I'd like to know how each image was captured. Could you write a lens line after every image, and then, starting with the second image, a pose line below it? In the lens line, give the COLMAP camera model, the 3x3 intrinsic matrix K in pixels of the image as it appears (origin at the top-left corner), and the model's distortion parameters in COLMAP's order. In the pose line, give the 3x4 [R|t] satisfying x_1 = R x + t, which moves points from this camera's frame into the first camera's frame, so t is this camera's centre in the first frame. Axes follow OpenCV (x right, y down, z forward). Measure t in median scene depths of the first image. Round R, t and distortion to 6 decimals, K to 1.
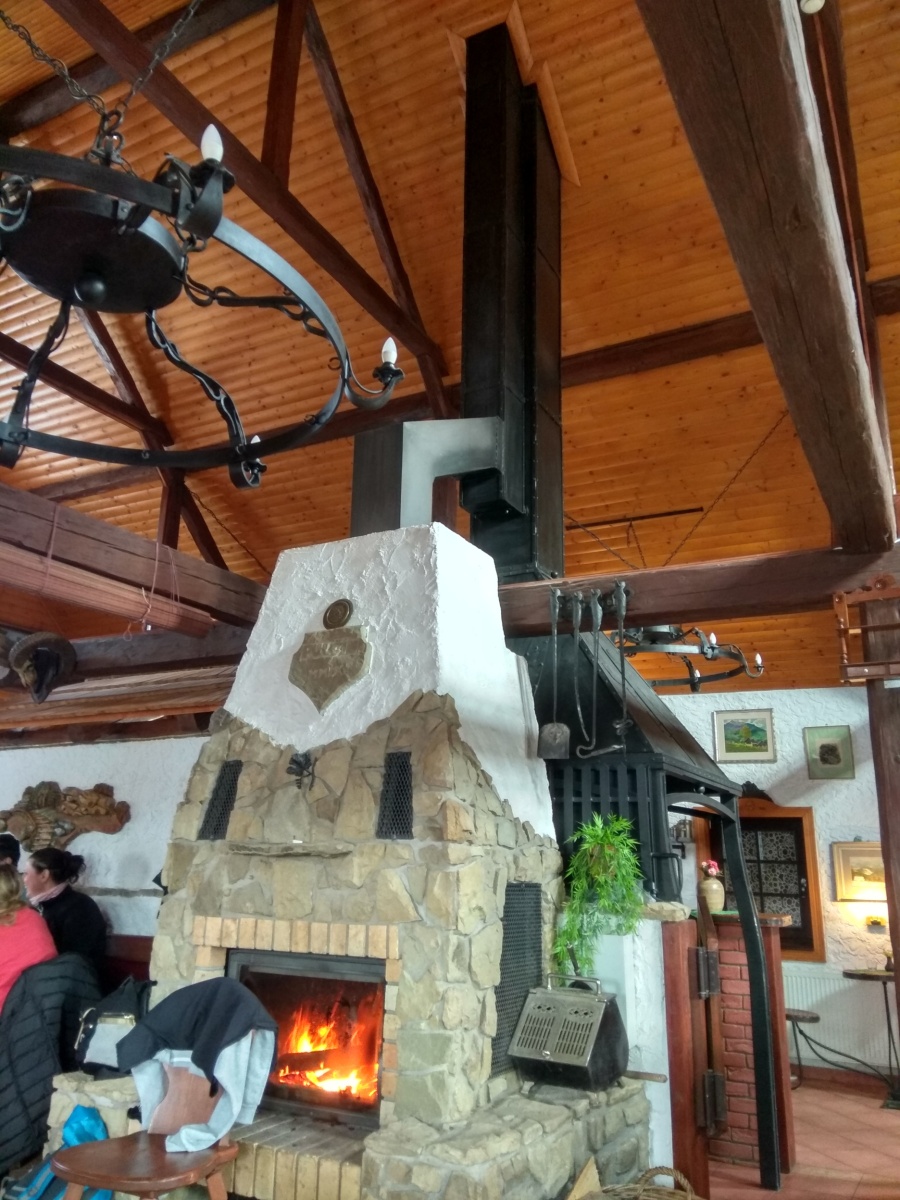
lens RADIAL K [[920.9, 0, 450.0], [0, 920.9, 600.0], [0, 0, 1]] dist [0.129954, -0.193612]
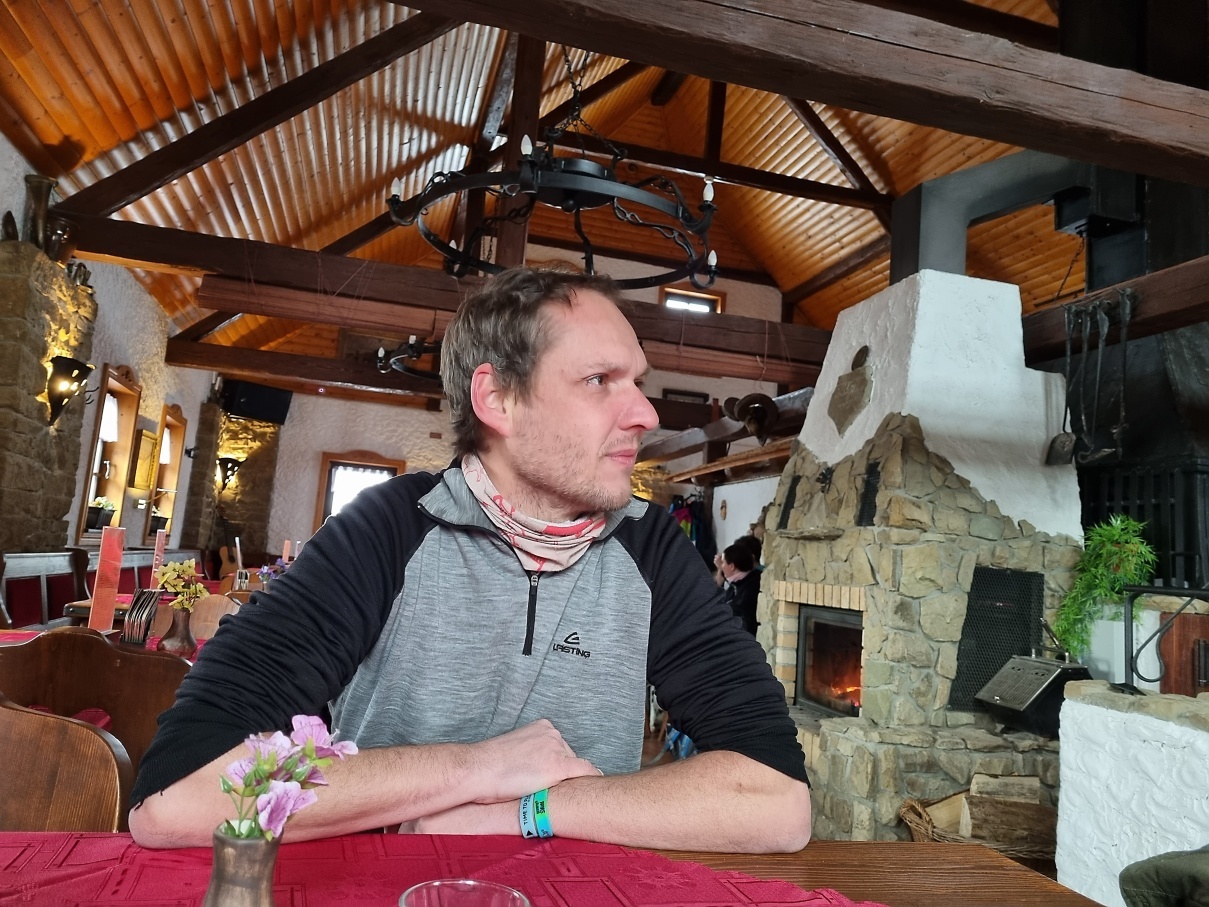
lens RADIAL K [[888.3, 0, 587.3], [0, 888.3, 452.9], [0, 0, 1]] dist [0.037490, -0.006209]
pose [[0.690959, -0.051323, -0.721070, 0.521592], [0.128689, 0.990277, 0.052831, 0.032508], [0.711347, -0.129298, 0.690845, -0.126278]]
